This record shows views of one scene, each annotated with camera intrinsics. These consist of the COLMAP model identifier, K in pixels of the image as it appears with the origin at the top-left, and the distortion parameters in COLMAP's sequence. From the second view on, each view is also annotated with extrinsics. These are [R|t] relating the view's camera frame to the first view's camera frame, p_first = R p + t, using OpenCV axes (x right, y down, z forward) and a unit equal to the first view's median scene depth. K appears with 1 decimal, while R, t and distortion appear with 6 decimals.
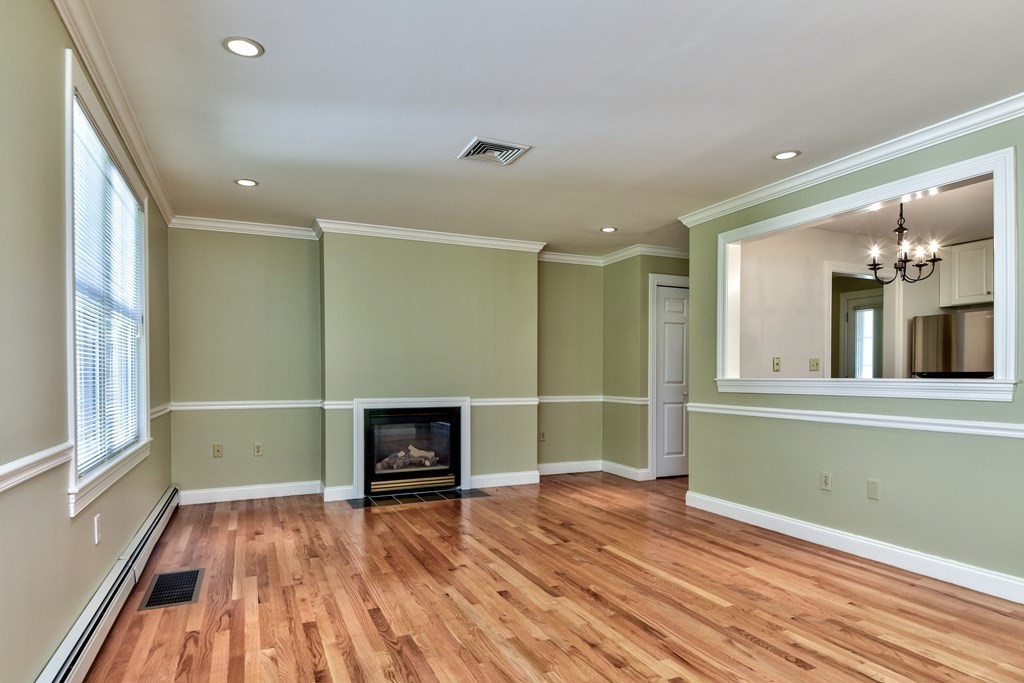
lens RADIAL K [[591.9, 0, 509.4], [0, 591.9, 374.0], [0, 0, 1]] dist [0.051822, -0.033805]
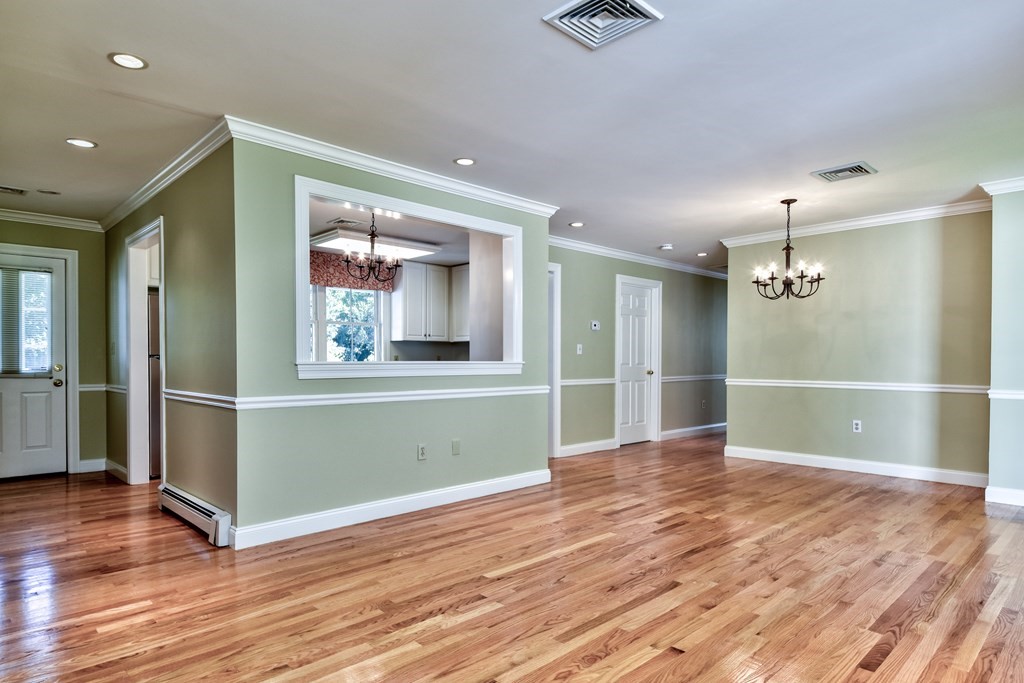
lens RADIAL K [[591.9, 0, 500.5], [0, 591.9, 367.5], [0, 0, 1]] dist [0.051822, -0.033805]
pose [[-0.337631, -0.013074, 0.941188, -0.610865], [-0.003548, 0.999914, 0.012617, 0.004549], [-0.941272, 0.000921, -0.337648, 1.317340]]
